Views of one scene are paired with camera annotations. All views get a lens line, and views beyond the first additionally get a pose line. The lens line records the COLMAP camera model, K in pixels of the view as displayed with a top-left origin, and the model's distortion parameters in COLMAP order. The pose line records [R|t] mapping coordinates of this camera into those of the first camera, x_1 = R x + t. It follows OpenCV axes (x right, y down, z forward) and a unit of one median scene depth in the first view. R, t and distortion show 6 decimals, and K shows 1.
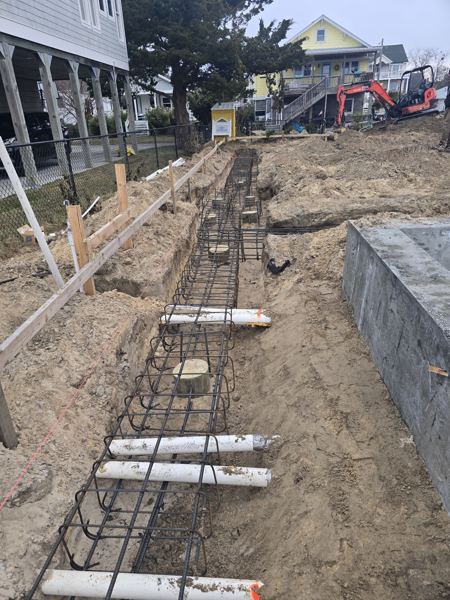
lens RADIAL K [[380.2, 0, 225.0], [0, 380.2, 300.0], [0, 0, 1]] dist [0.052576, -0.051336]
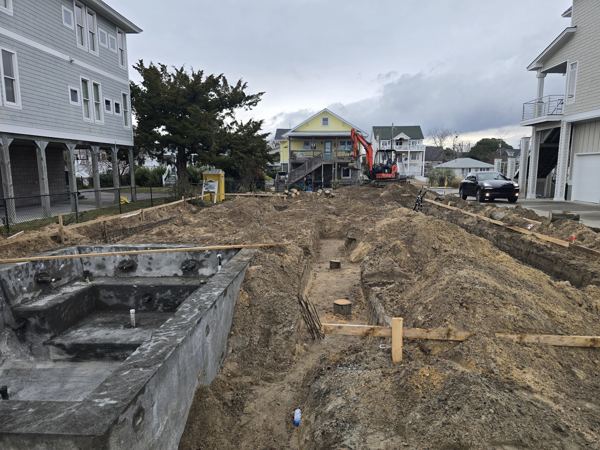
lens RADIAL K [[381.5, 0, 311.0], [0, 381.5, 228.8], [0, 0, 1]] dist [0.058470, -0.055144]
pose [[0.997626, 0.038923, 0.056812, 0.254097], [-0.020706, 0.956318, -0.291595, 0.057267], [-0.065680, 0.289726, 0.954853, -0.211431]]
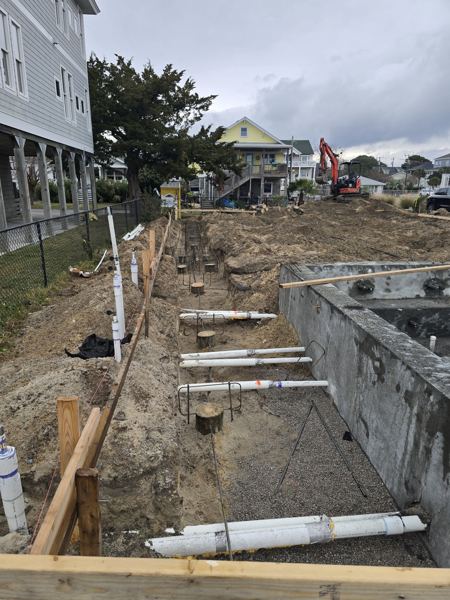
lens RADIAL K [[380.2, 0, 225.0], [0, 380.2, 300.0], [0, 0, 1]] dist [0.052576, -0.051336]
pose [[0.983263, 0.003208, 0.182166, -0.050078], [0.026402, 0.986782, -0.159886, 0.046589], [-0.180271, 0.162019, 0.970181, -0.130702]]
